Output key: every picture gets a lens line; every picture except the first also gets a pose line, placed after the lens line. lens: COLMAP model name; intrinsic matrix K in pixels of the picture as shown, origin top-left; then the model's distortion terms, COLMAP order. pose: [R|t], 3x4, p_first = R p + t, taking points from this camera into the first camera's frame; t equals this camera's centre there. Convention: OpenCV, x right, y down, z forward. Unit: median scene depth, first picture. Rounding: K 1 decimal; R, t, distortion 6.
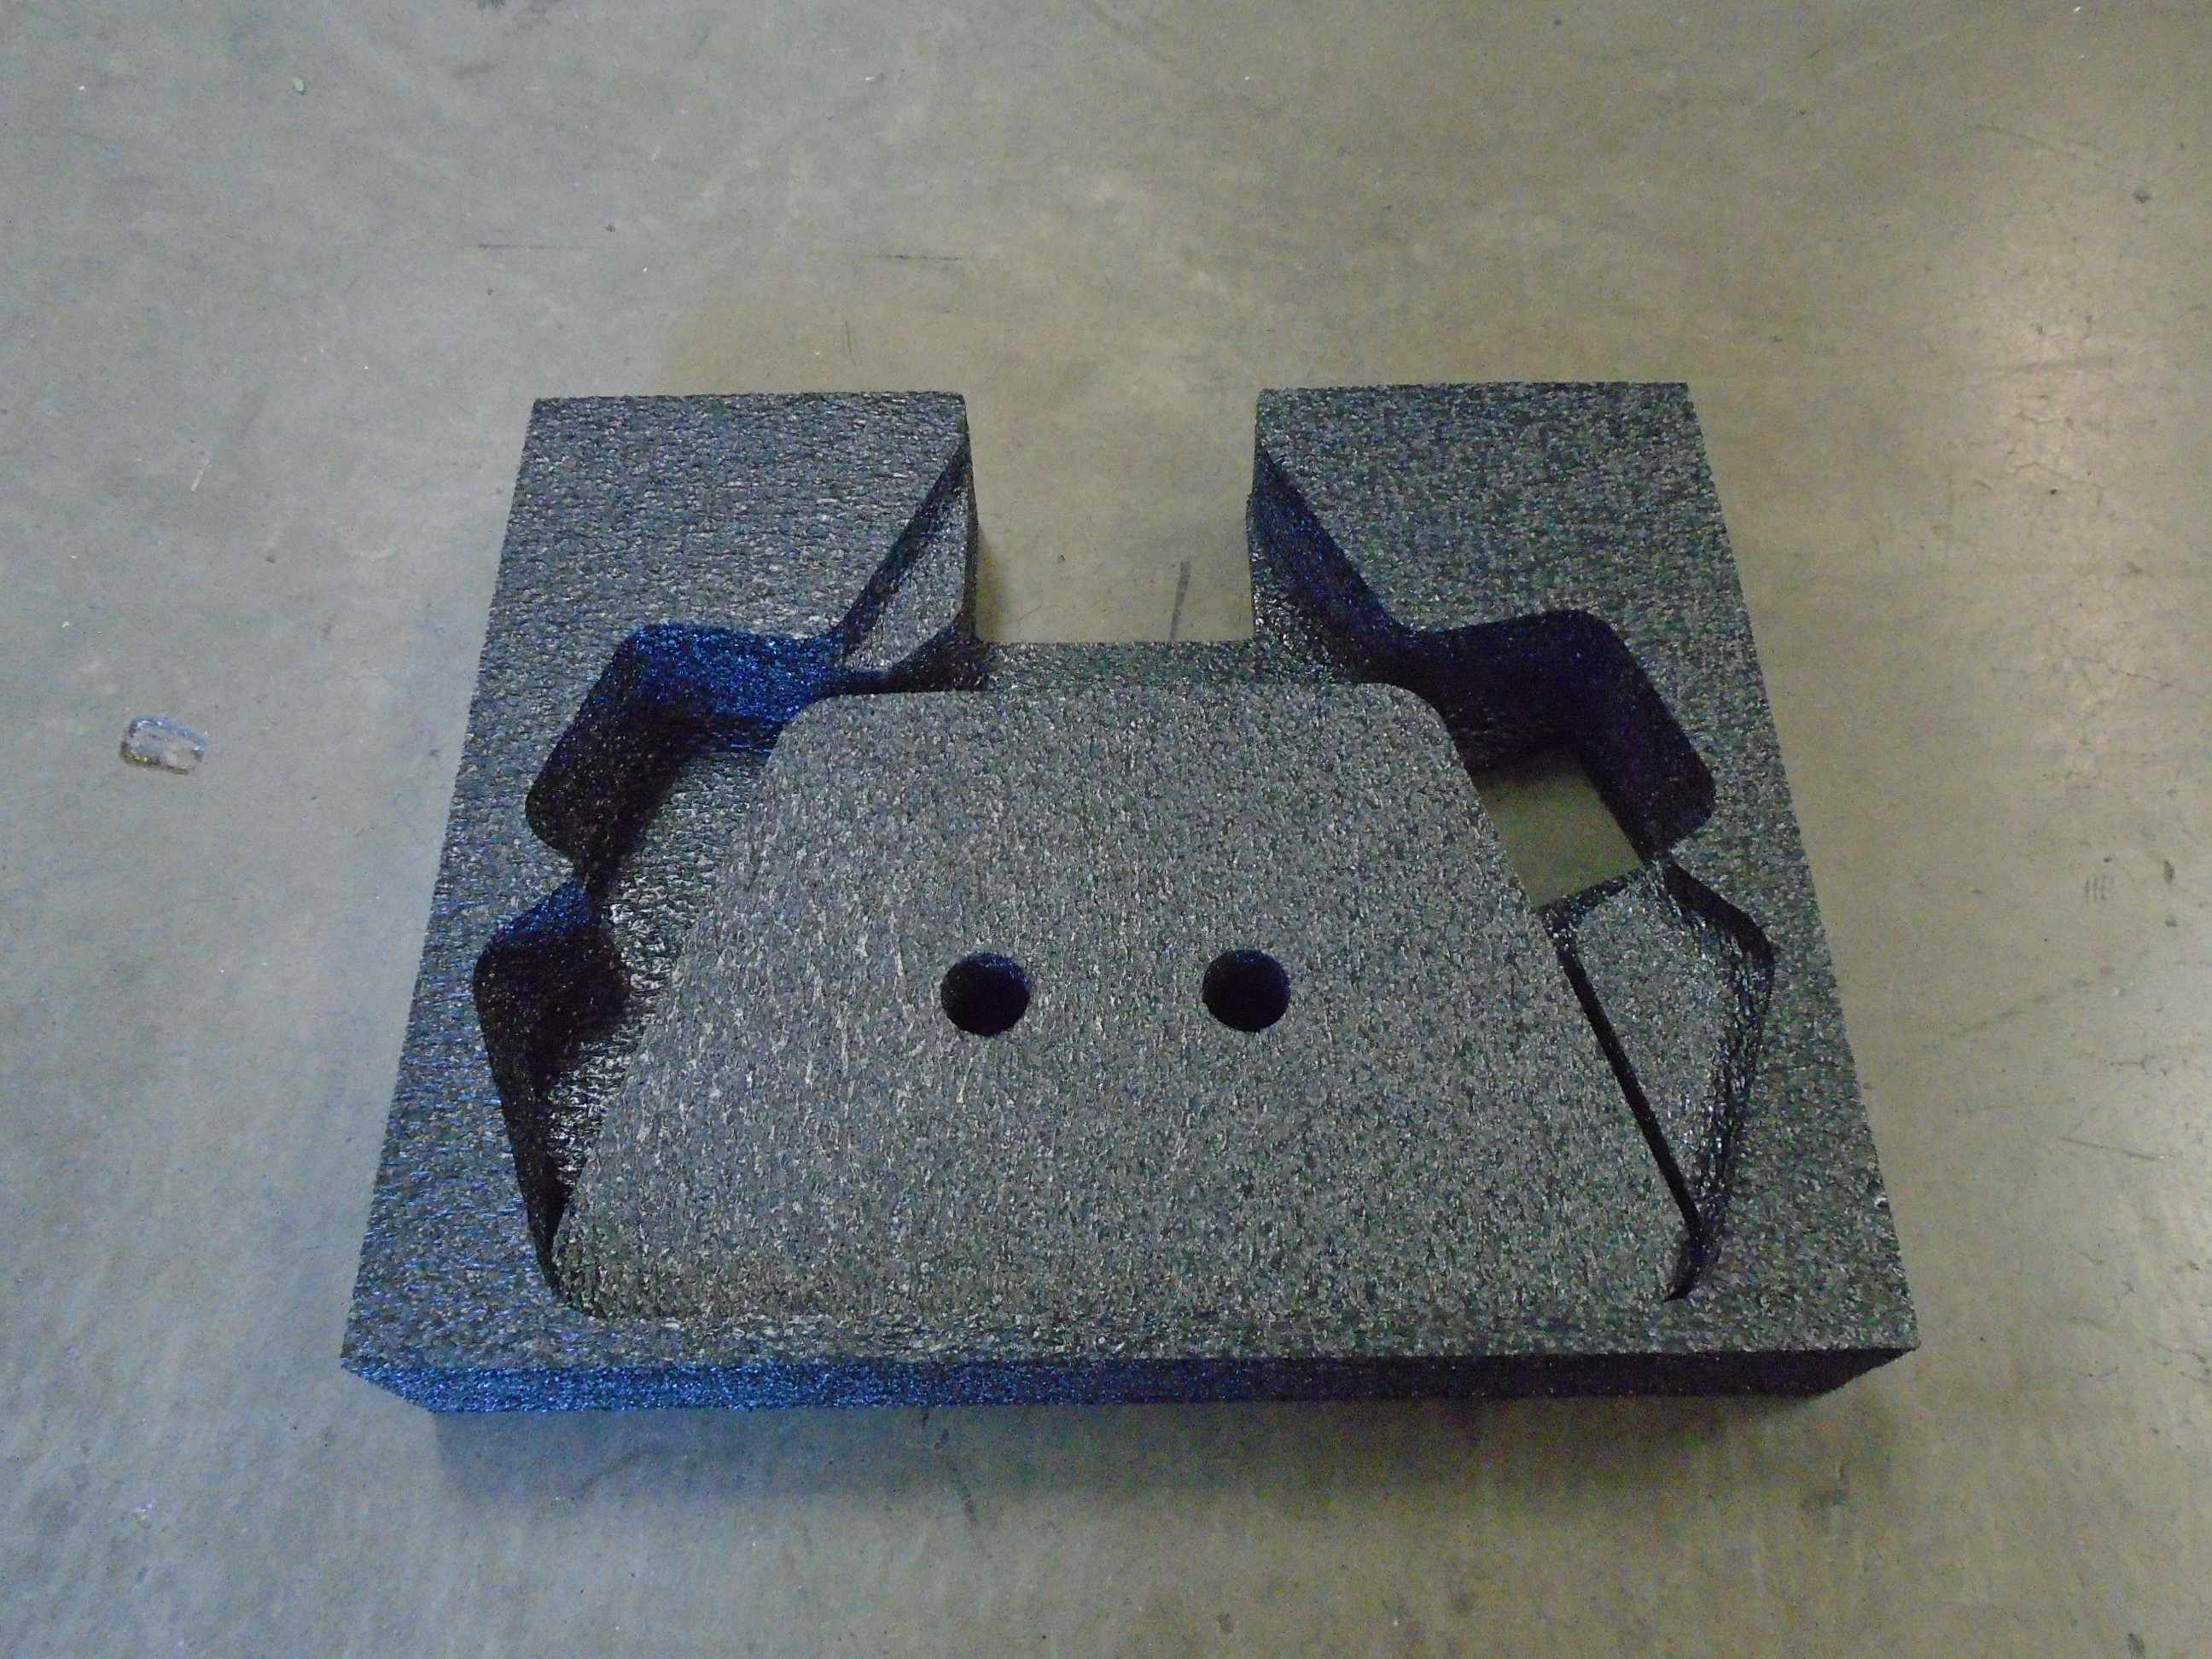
lens RADIAL K [[1702.0, 0, 1105.0], [0, 1702.0, 823.5], [0, 0, 1]] dist [-0.003865, -0.004483]
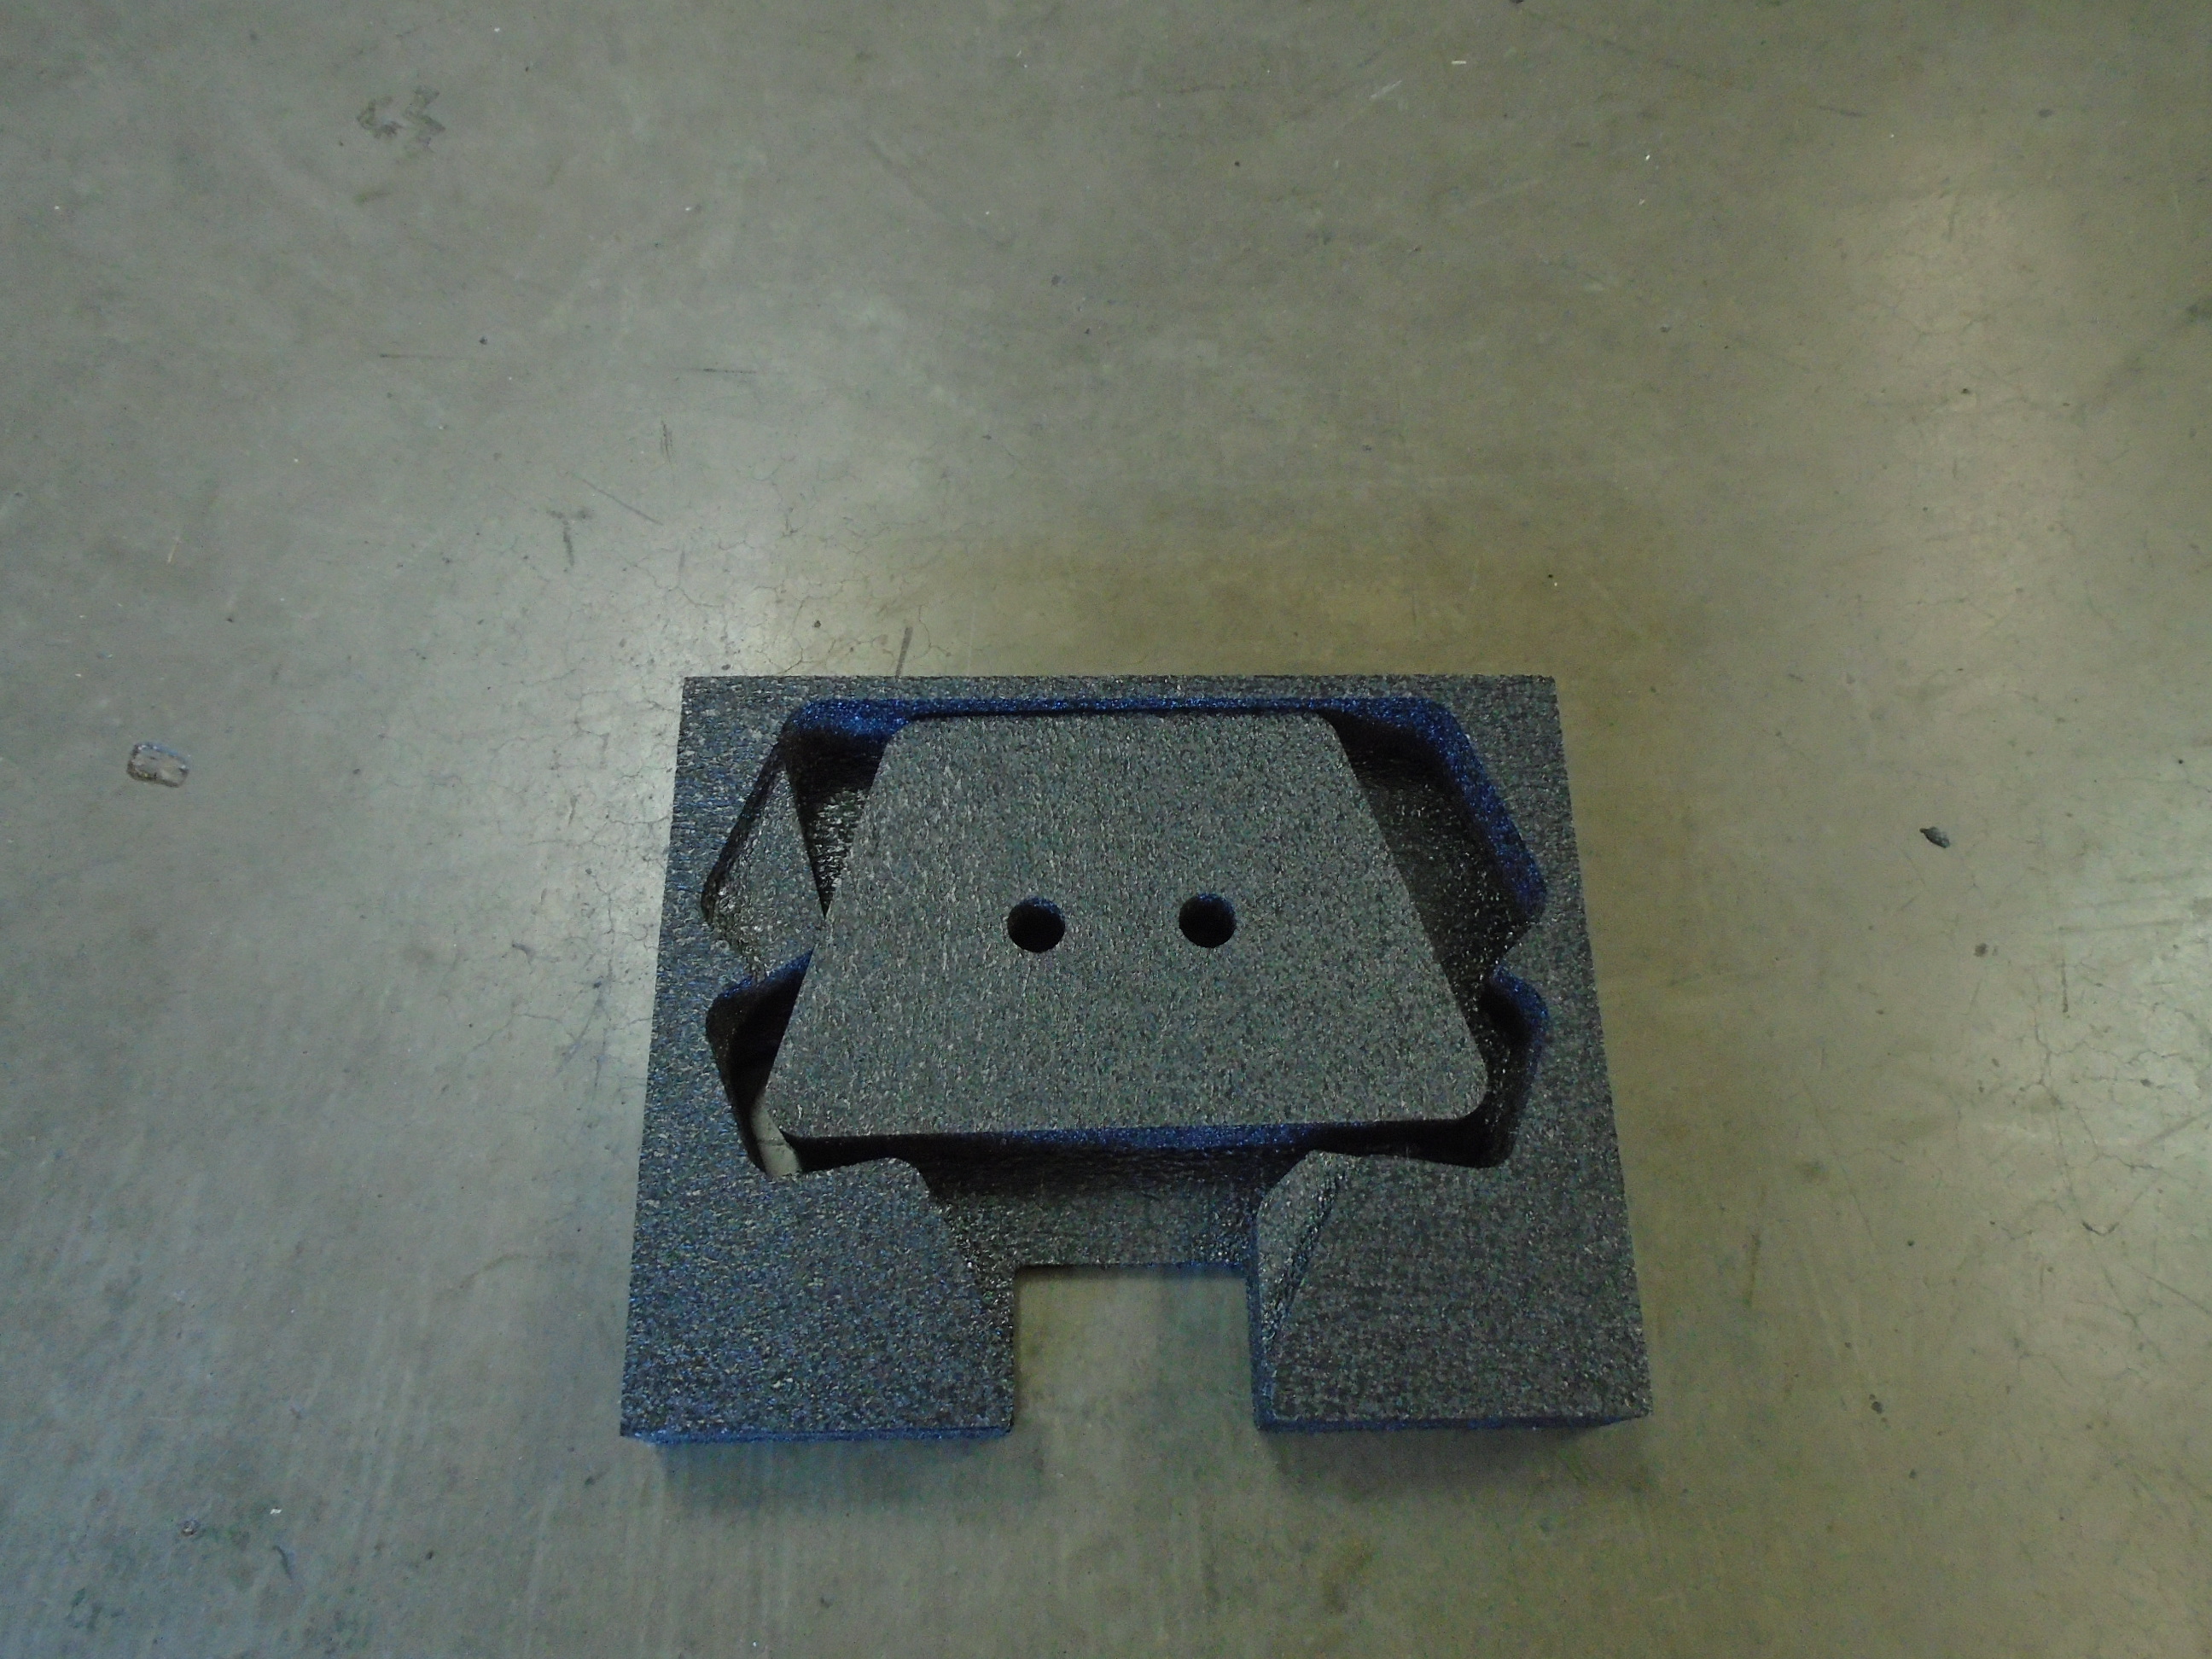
lens RADIAL K [[1686.9, 0, 1106.0], [0, 1686.9, 829.5], [0, 0, 1]] dist [-0.003941, -0.002490]
pose [[0.999630, 0.005942, 0.026552, 0.171259], [-0.008659, 0.994598, 0.103437, -0.133941], [-0.025794, -0.103629, 0.994282, -0.368383]]
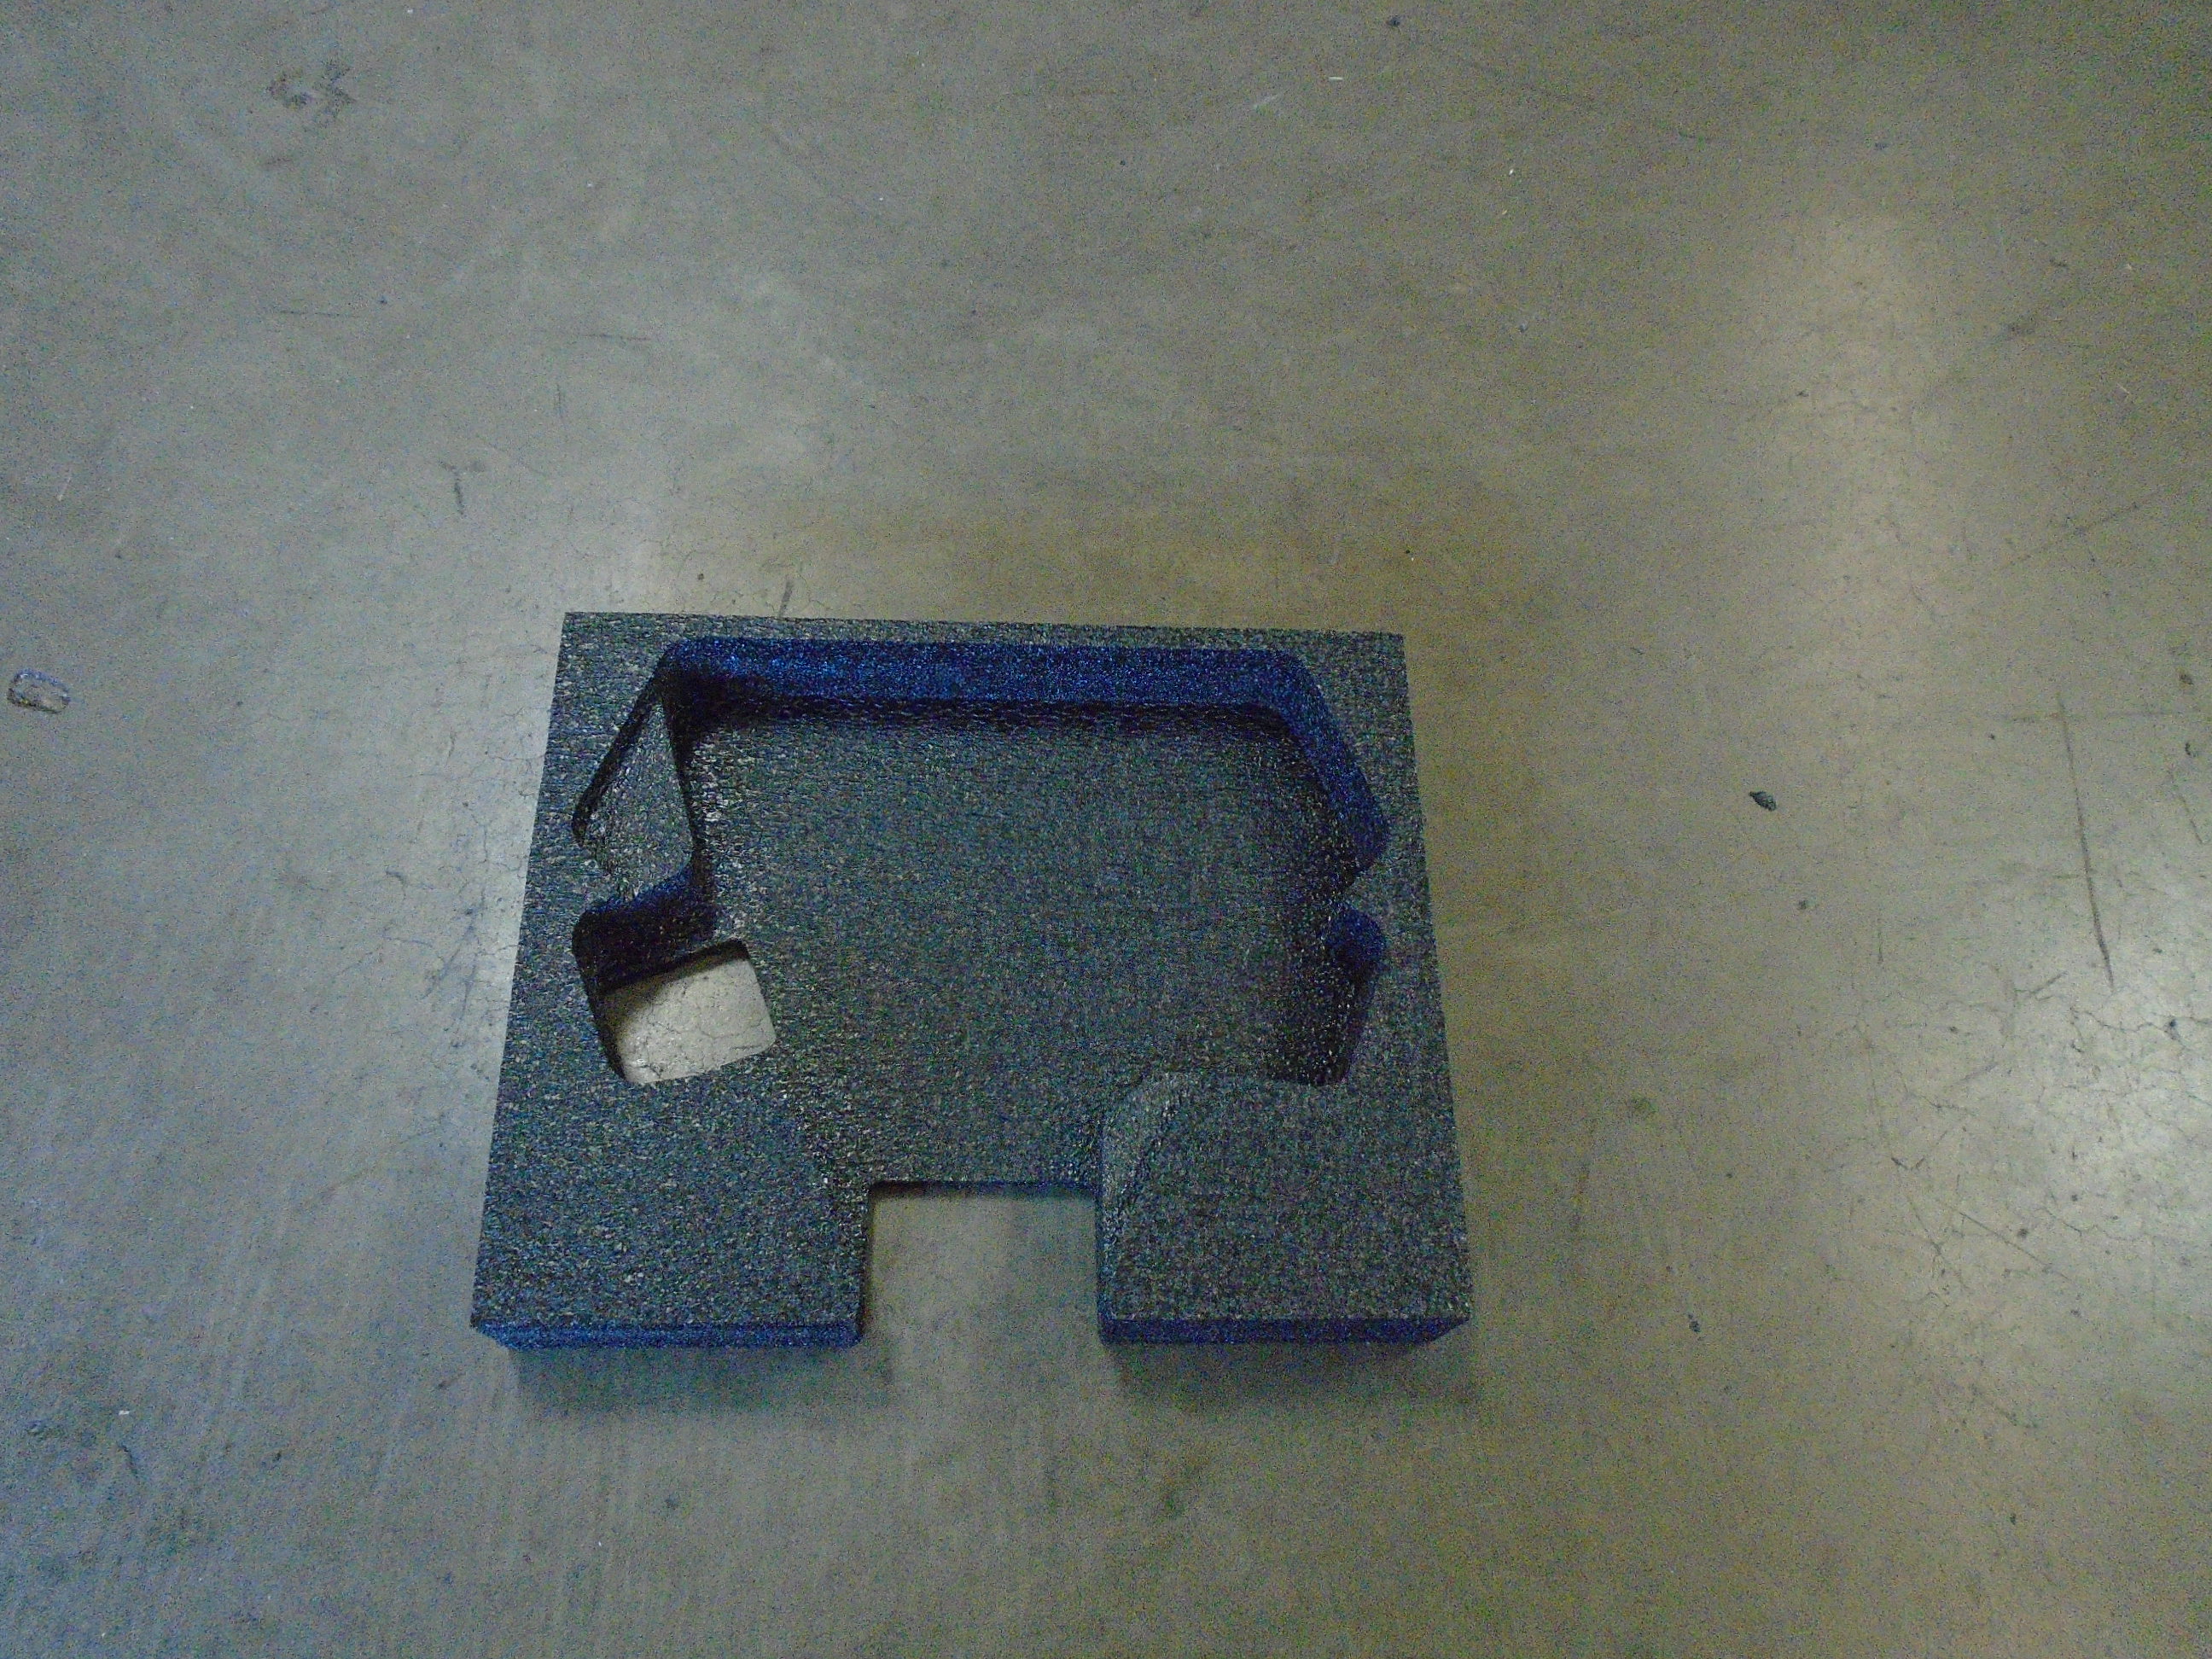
lens RADIAL K [[1702.0, 0, 1105.0], [0, 1702.0, 823.5], [0, 0, 1]] dist [-0.003865, -0.004483]
pose [[0.997249, 0.026640, 0.069171, 0.216232], [-0.030903, 0.997640, 0.061317, -0.048339], [-0.067375, -0.063286, 0.995719, -0.436633]]
